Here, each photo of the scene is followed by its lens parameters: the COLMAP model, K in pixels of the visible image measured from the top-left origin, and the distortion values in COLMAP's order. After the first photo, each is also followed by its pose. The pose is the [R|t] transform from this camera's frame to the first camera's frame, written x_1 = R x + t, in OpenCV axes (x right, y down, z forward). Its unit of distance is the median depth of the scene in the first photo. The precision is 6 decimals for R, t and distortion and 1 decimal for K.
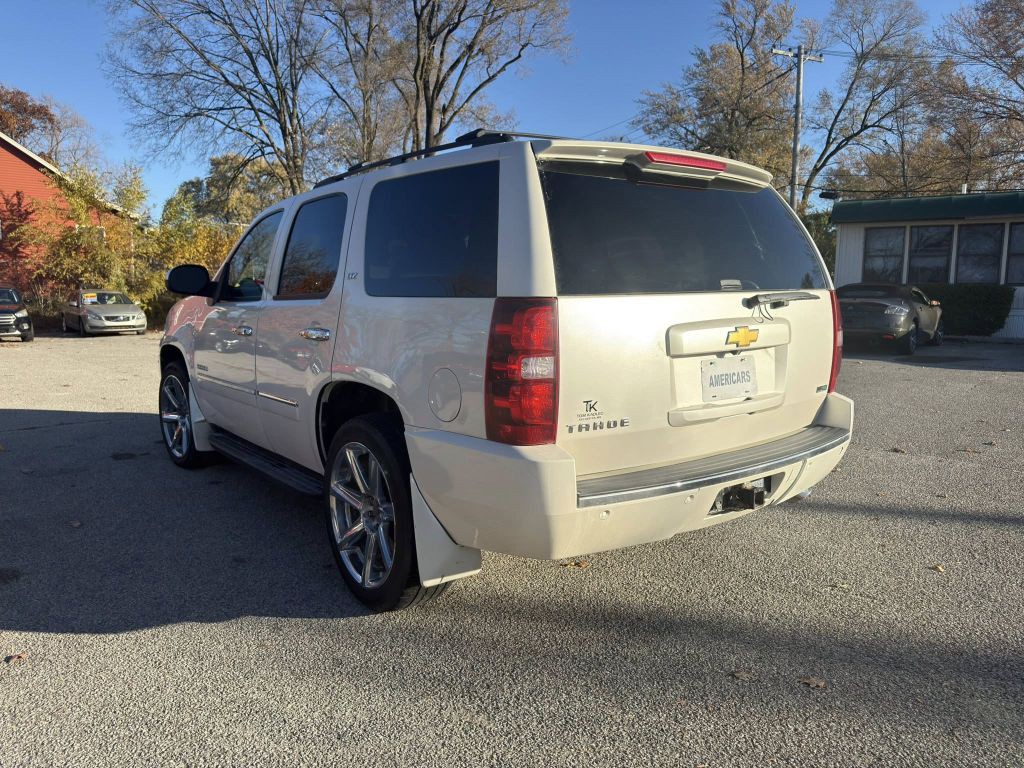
lens RADIAL K [[726.2, 0, 511.8], [0, 726.2, 385.8], [0, 0, 1]] dist [0.028621, -0.027253]
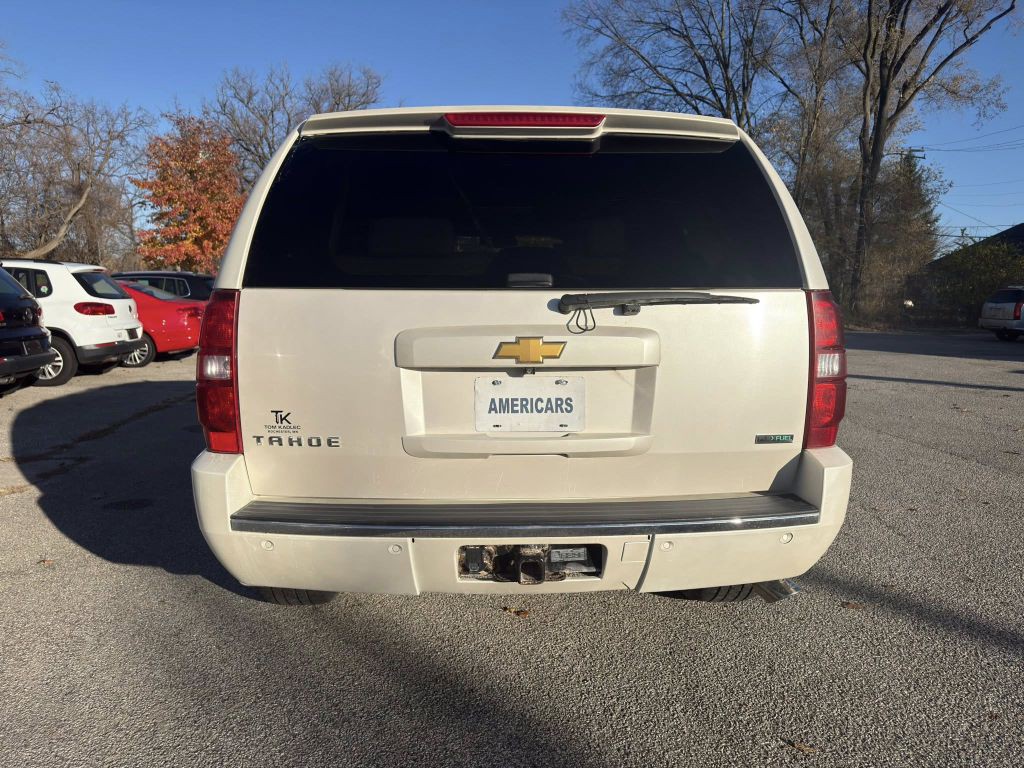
lens RADIAL K [[726.2, 0, 517.0], [0, 726.2, 386.8], [0, 0, 1]] dist [0.028621, -0.027253]
pose [[0.818619, 0.083919, -0.568173, 0.069150], [-0.085774, 0.996037, 0.023531, -0.004420], [0.567896, 0.029472, 0.822572, 0.036806]]
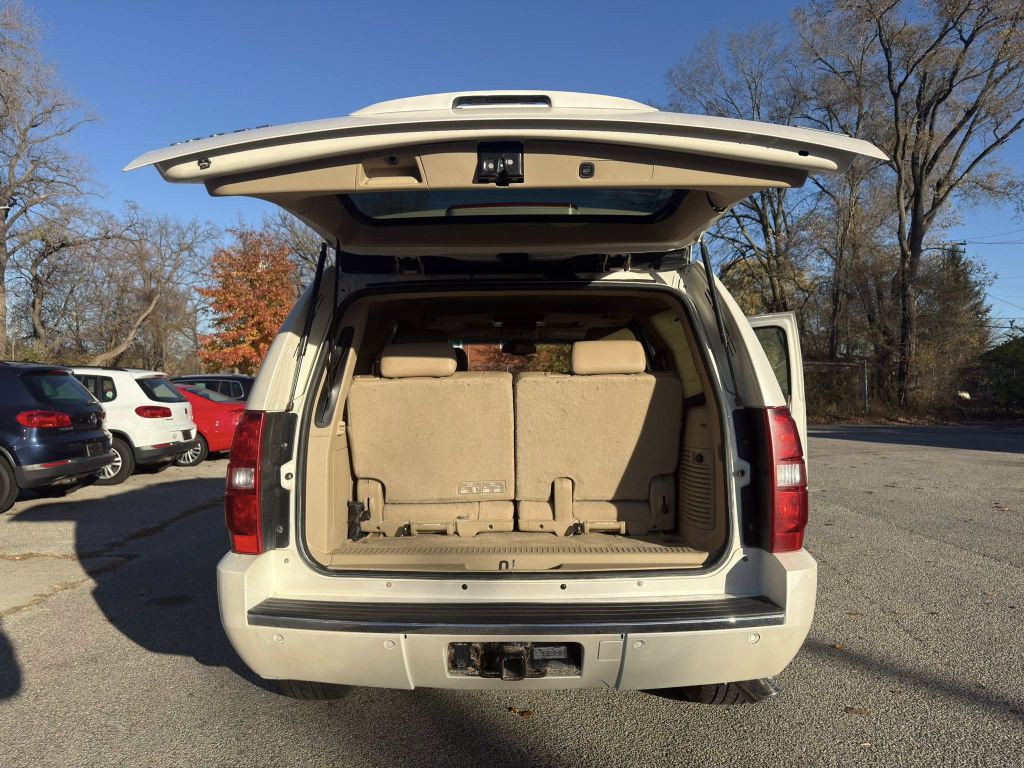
lens RADIAL K [[726.2, 0, 514.3], [0, 726.2, 387.4], [0, 0, 1]] dist [0.028621, -0.027253]
pose [[0.779117, 0.001969, -0.626876, 0.079862], [-0.082278, 0.991666, -0.099145, -0.006686], [0.621456, 0.128824, 0.772785, 0.032992]]
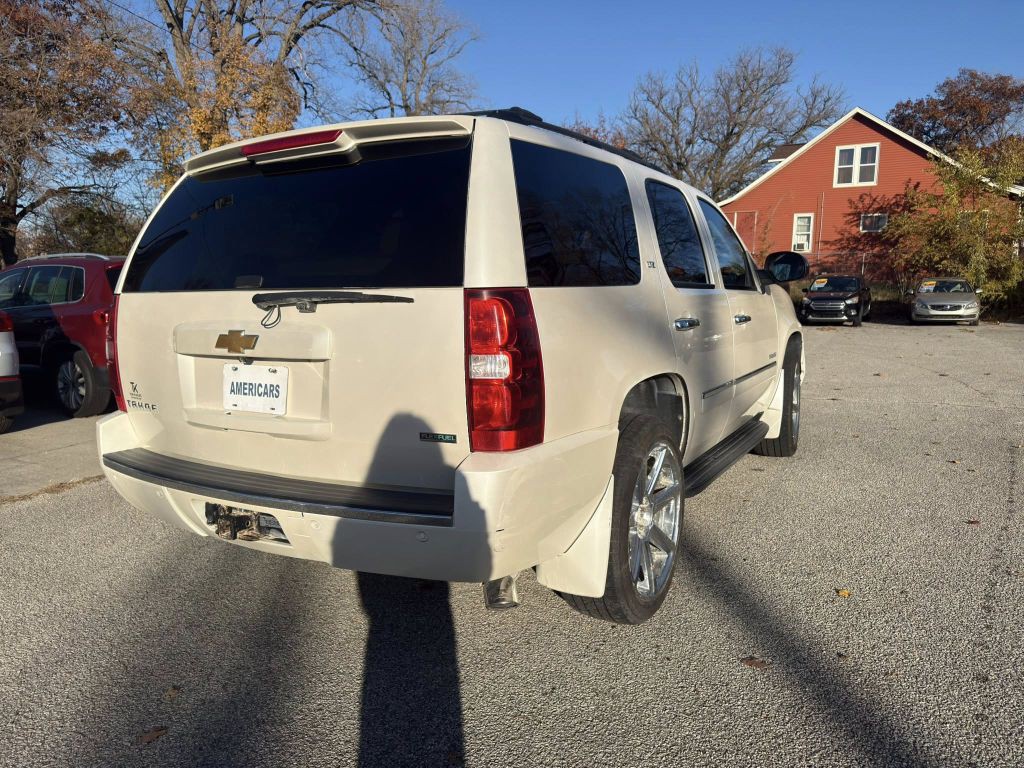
lens RADIAL K [[726.2, 0, 511.9], [0, 726.2, 385.5], [0, 0, 1]] dist [0.028621, -0.027253]
pose [[0.376767, 0.126506, -0.917629, 0.118901], [-0.110485, 0.989696, 0.091077, -0.012548], [0.919695, 0.067070, 0.386862, 0.091991]]
